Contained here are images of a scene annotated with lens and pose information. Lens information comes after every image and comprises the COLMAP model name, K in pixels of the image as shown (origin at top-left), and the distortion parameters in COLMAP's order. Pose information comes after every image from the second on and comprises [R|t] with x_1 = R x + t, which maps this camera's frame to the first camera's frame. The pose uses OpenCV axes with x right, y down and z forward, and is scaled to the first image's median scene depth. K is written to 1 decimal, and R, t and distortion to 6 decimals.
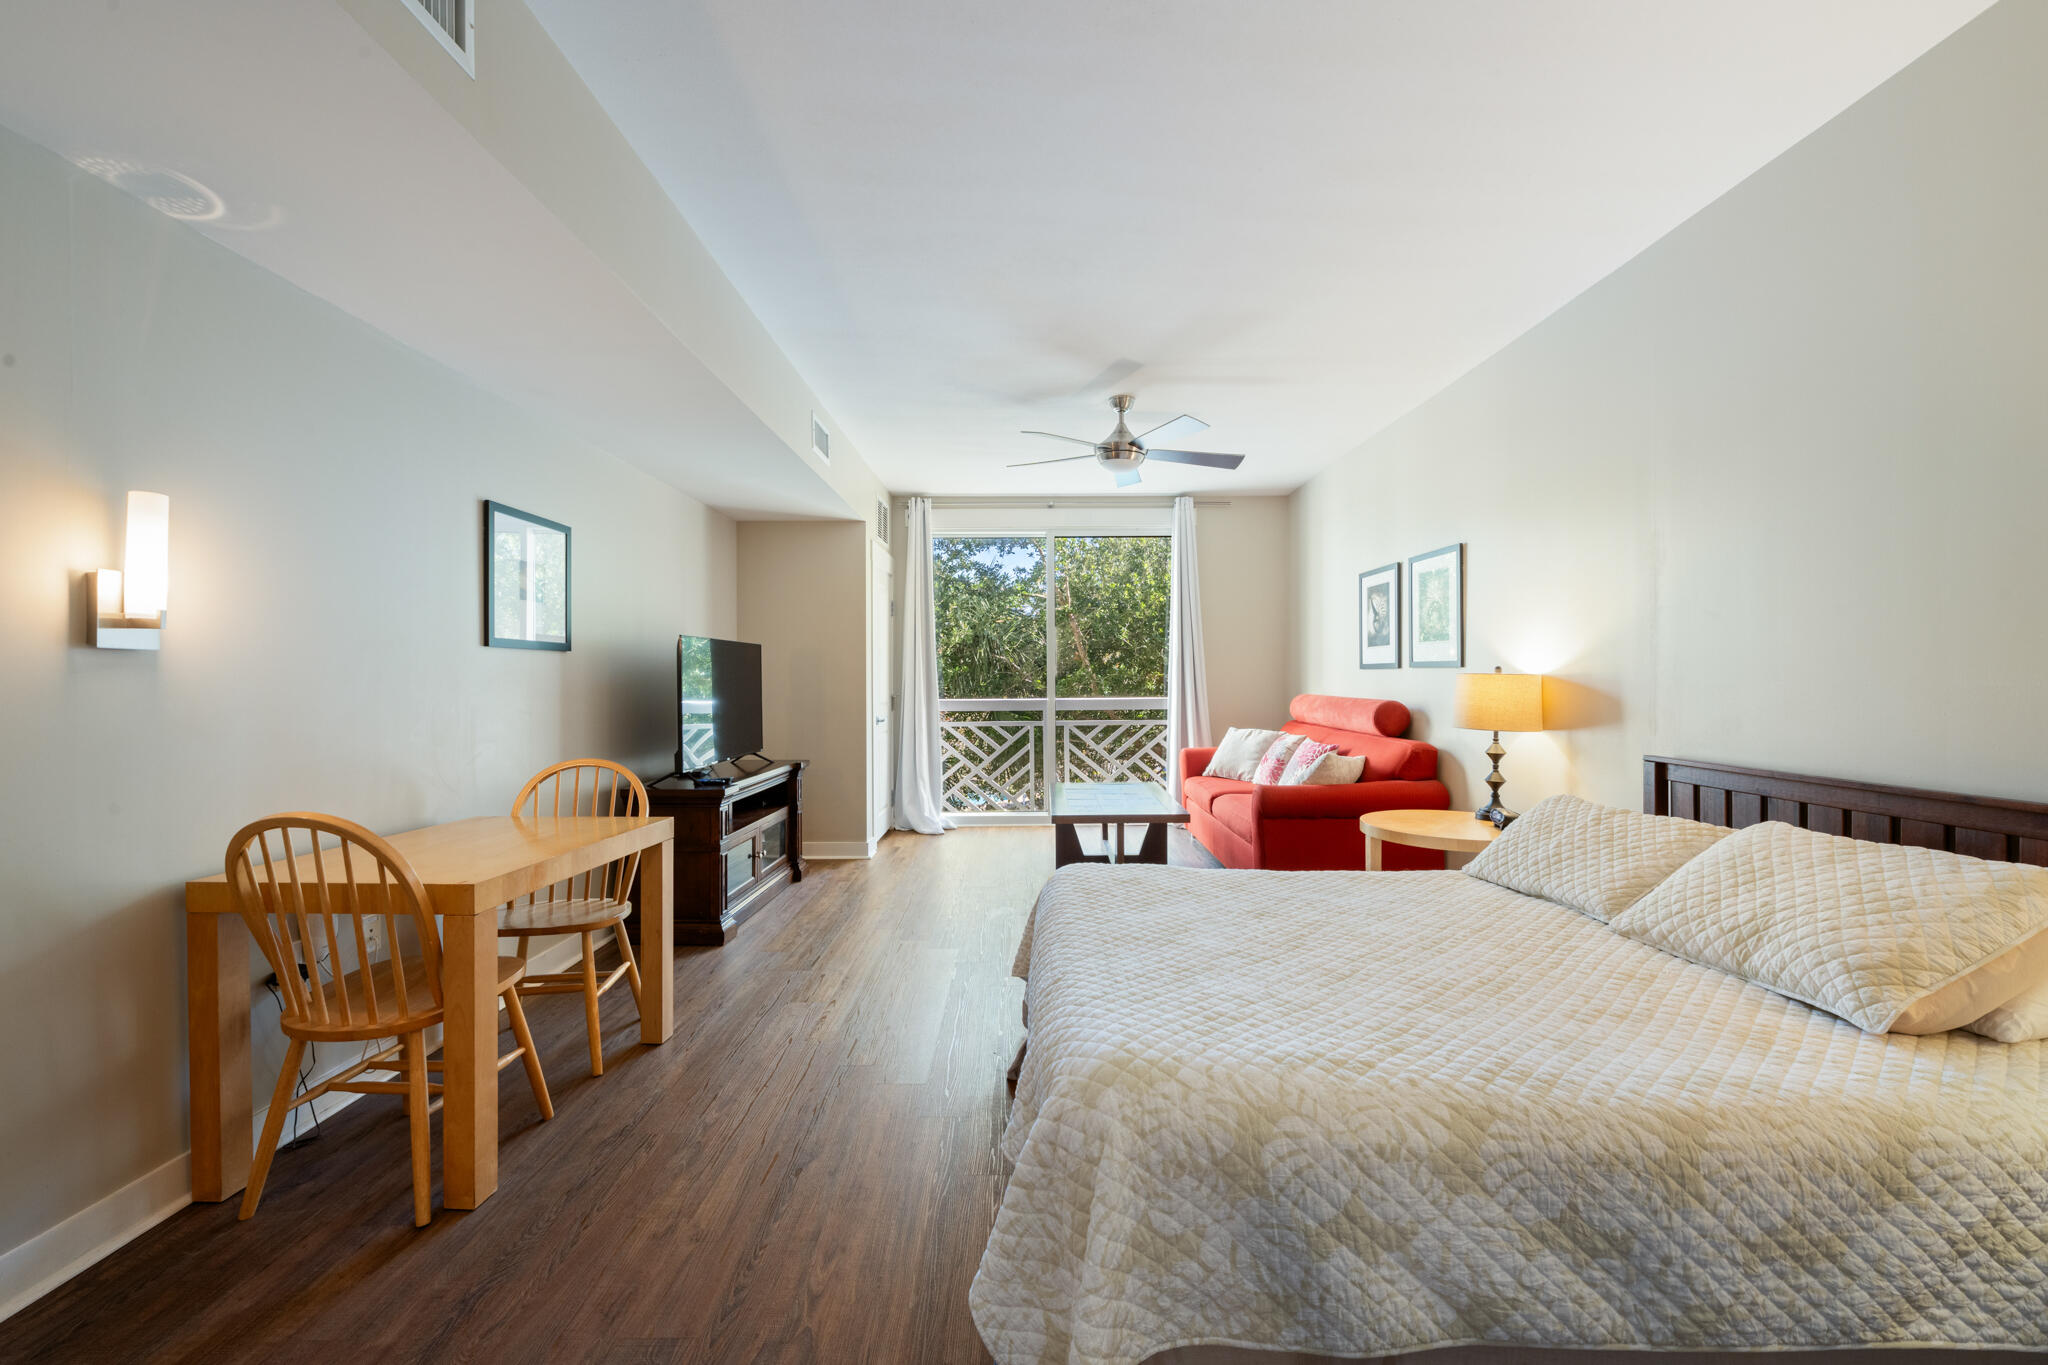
lens RADIAL K [[807.3, 0, 1035.3], [0, 807.3, 682.7], [0, 0, 1]] dist [0.005659, -0.001871]
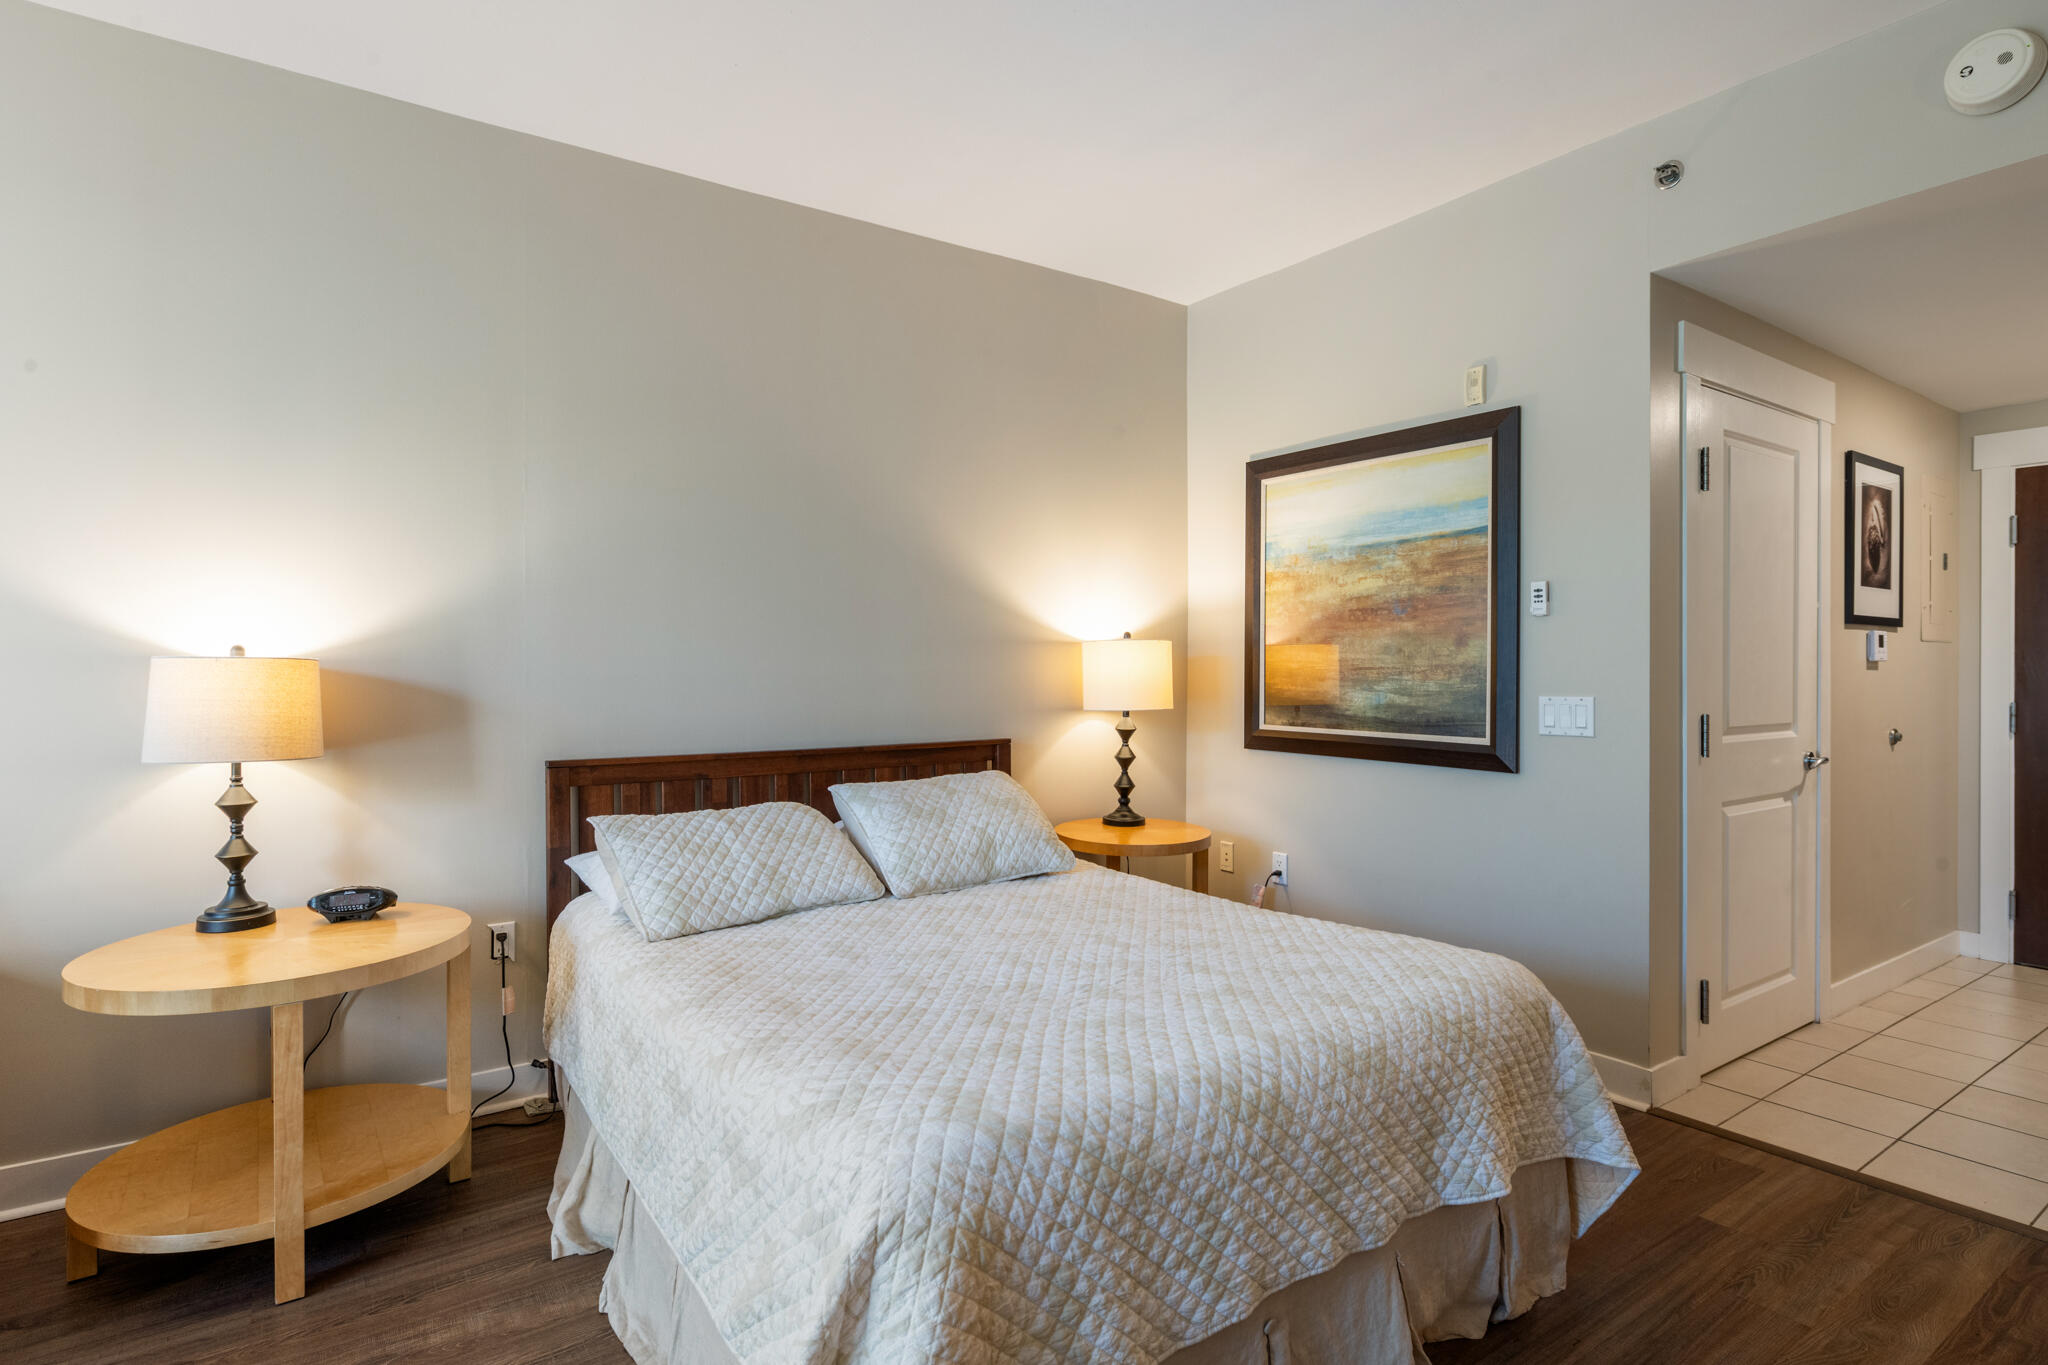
lens RADIAL K [[1061.3, 0, 1031.4], [0, 1061.3, 667.9], [0, 0, 1]] dist [-0.000159, -0.001361]
pose [[-0.570305, 0.002432, 0.821429, -0.324929], [0.006145, 0.999980, 0.001306, -0.001700], [-0.821410, 0.005793, -0.570309, 0.974554]]
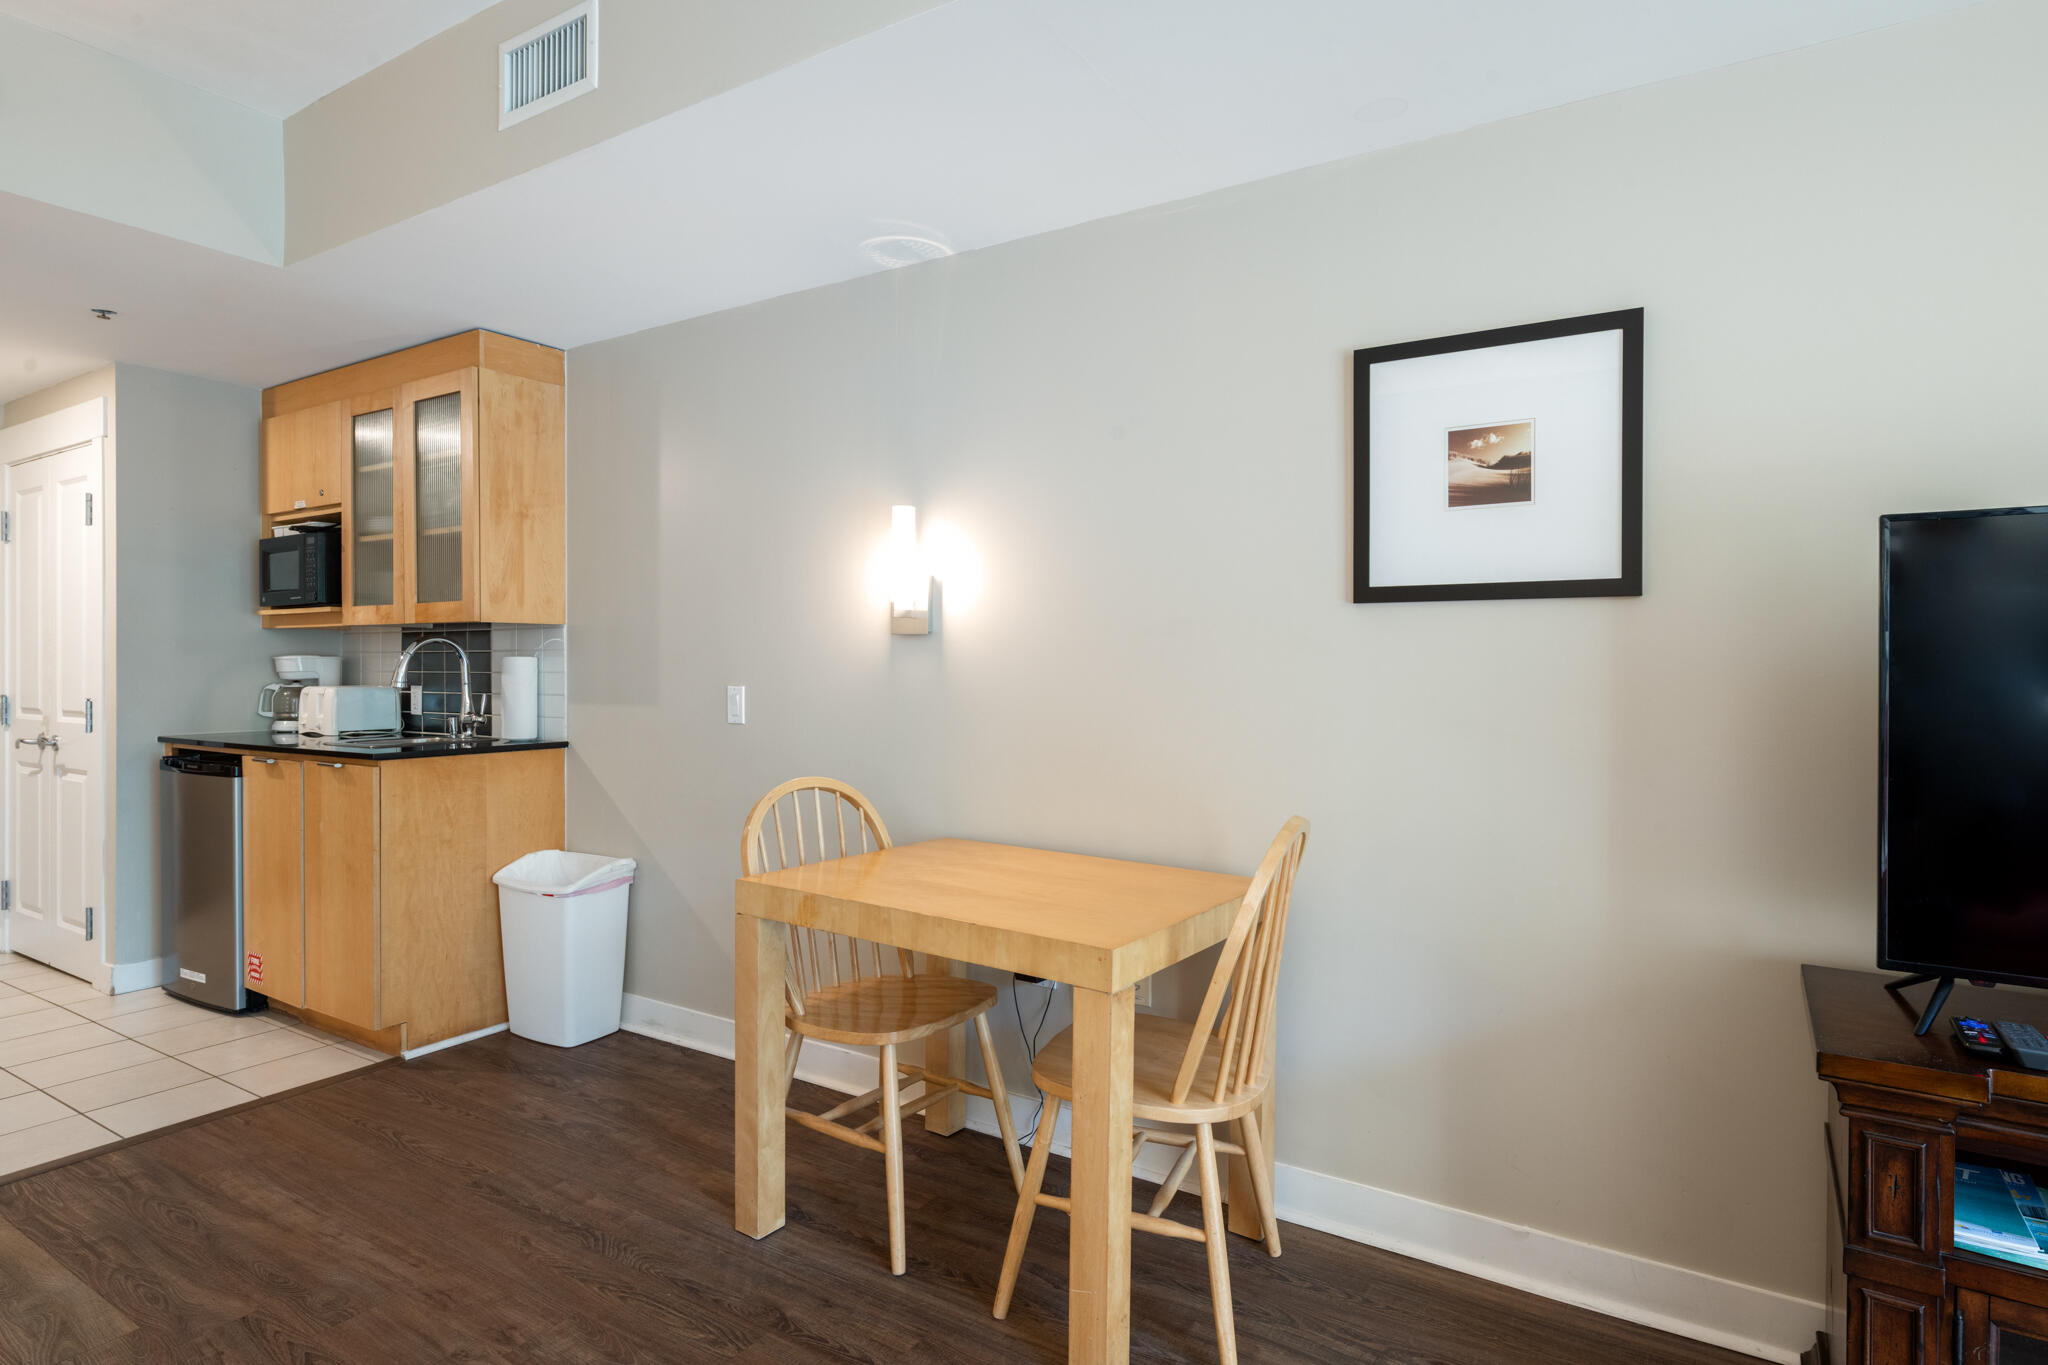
lens RADIAL K [[1061.3, 0, 1021.8], [0, 1061.3, 677.3], [0, 0, 1]] dist [-0.000159, -0.001361]
pose [[-0.536611, 0.006397, -0.843806, 0.083063], [-0.009434, 0.999863, 0.013579, -0.000139], [0.843777, 0.015247, -0.536477, 1.059103]]
